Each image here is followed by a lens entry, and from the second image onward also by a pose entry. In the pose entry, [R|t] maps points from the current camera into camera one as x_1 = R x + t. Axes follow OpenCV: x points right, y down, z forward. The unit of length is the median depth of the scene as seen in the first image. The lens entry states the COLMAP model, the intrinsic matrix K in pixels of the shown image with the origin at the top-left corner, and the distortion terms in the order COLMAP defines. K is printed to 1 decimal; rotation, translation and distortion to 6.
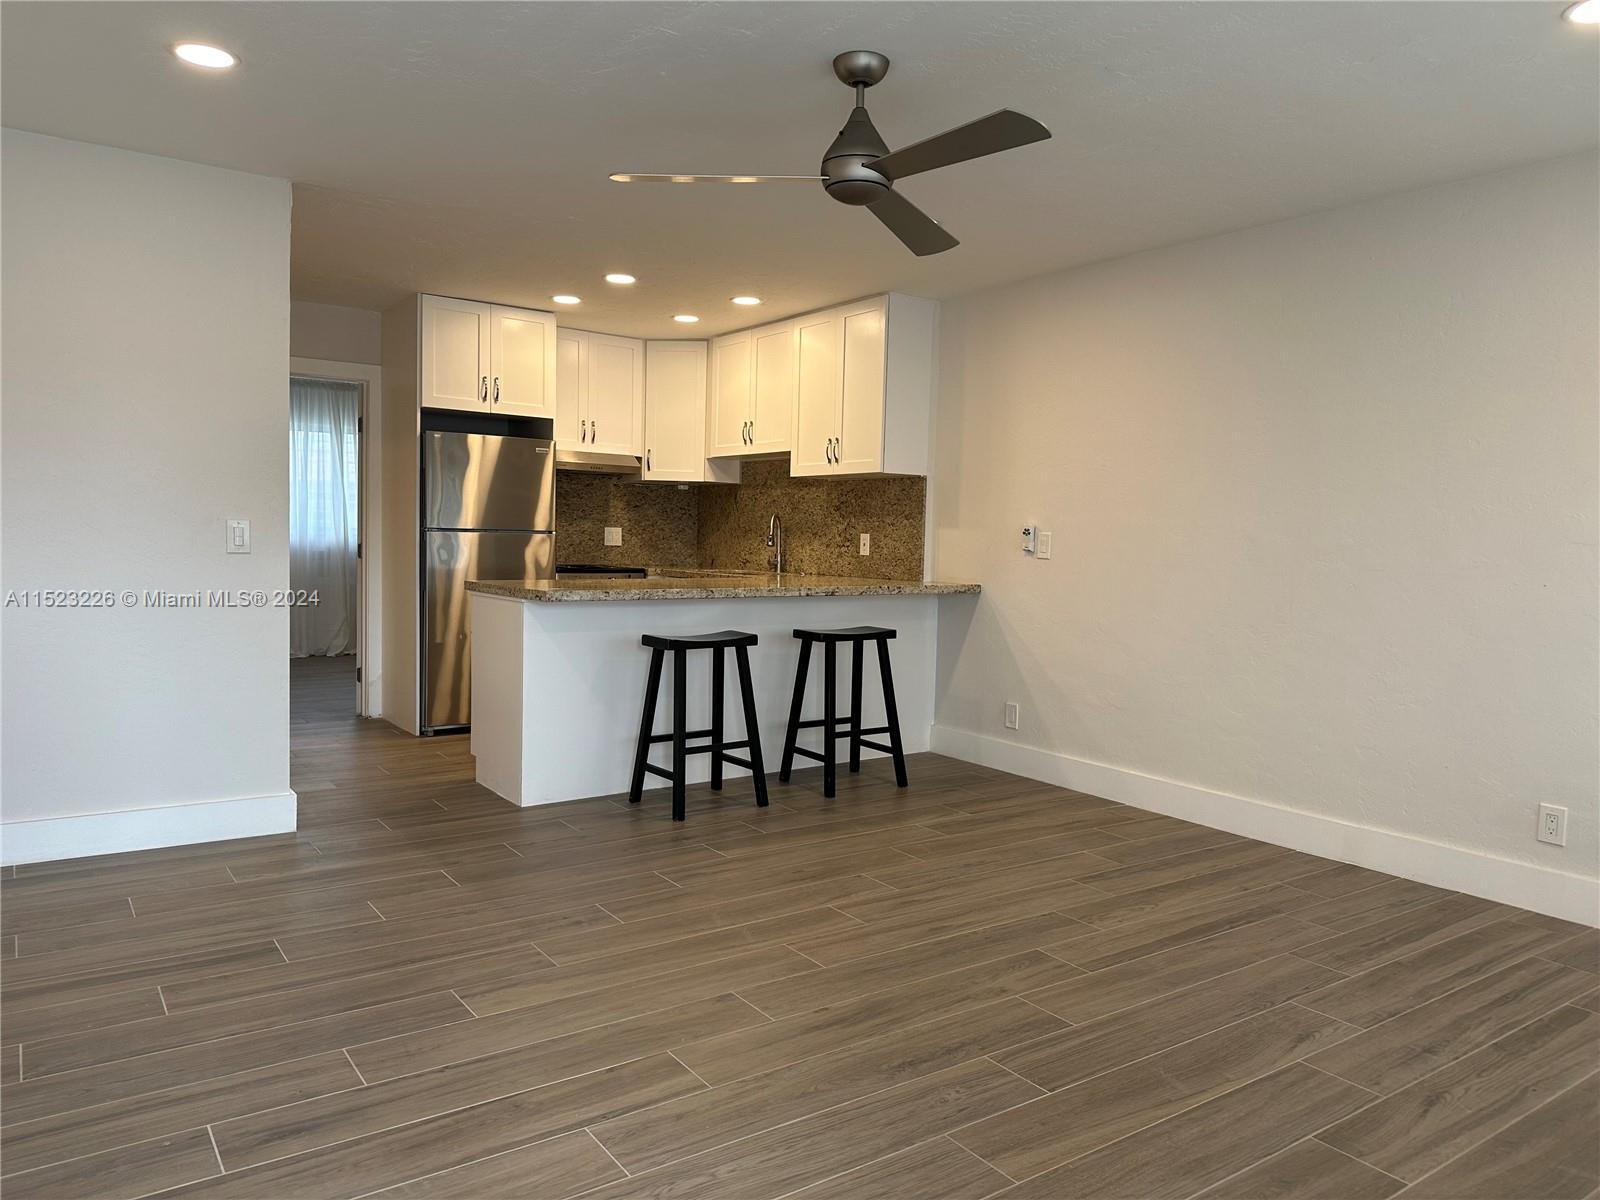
lens RADIAL K [[1127.4, 0, 800.0], [0, 1127.4, 600.0], [0, 0, 1]] dist [0.105062, -0.200988]
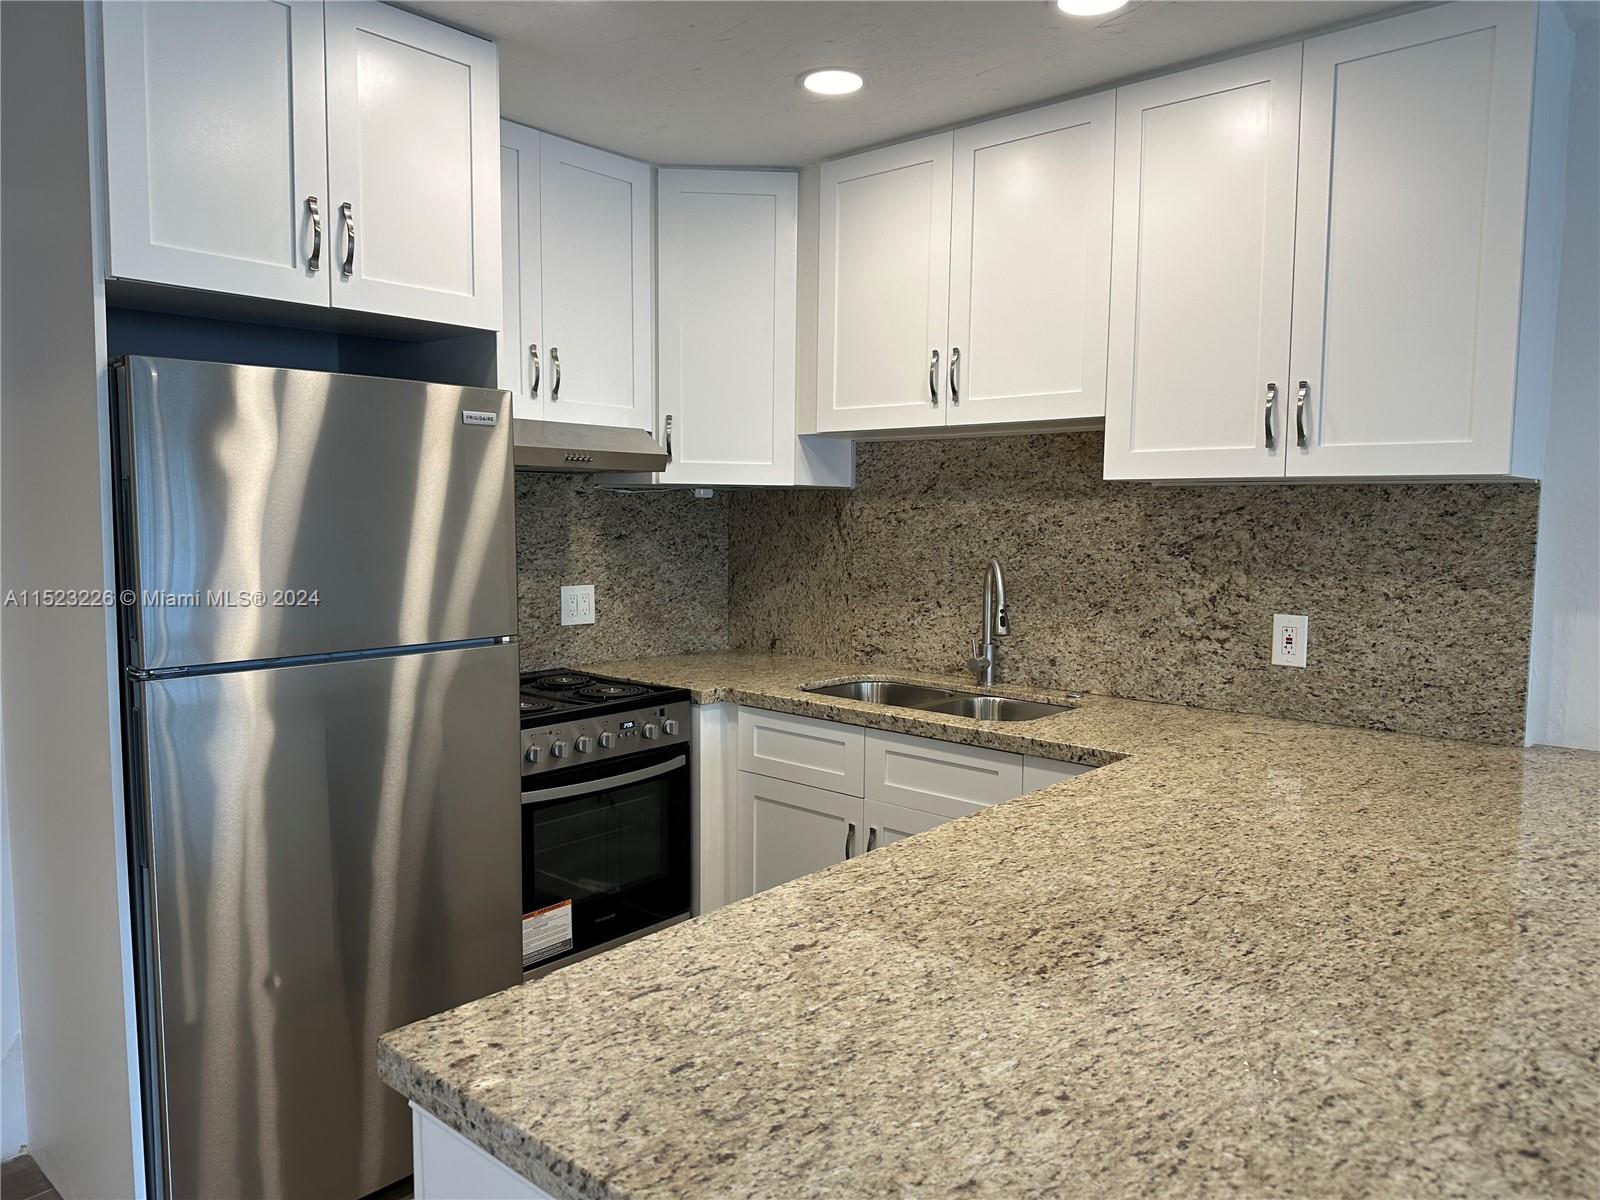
lens RADIAL K [[1127.4, 0, 800.0], [0, 1127.4, 600.0], [0, 0, 1]] dist [0.105062, -0.200988]
pose [[0.975272, -0.037920, 0.217730, -0.196199], [0.031514, 0.998964, 0.032818, -0.078038], [-0.218749, -0.025145, 0.975457, 0.586099]]
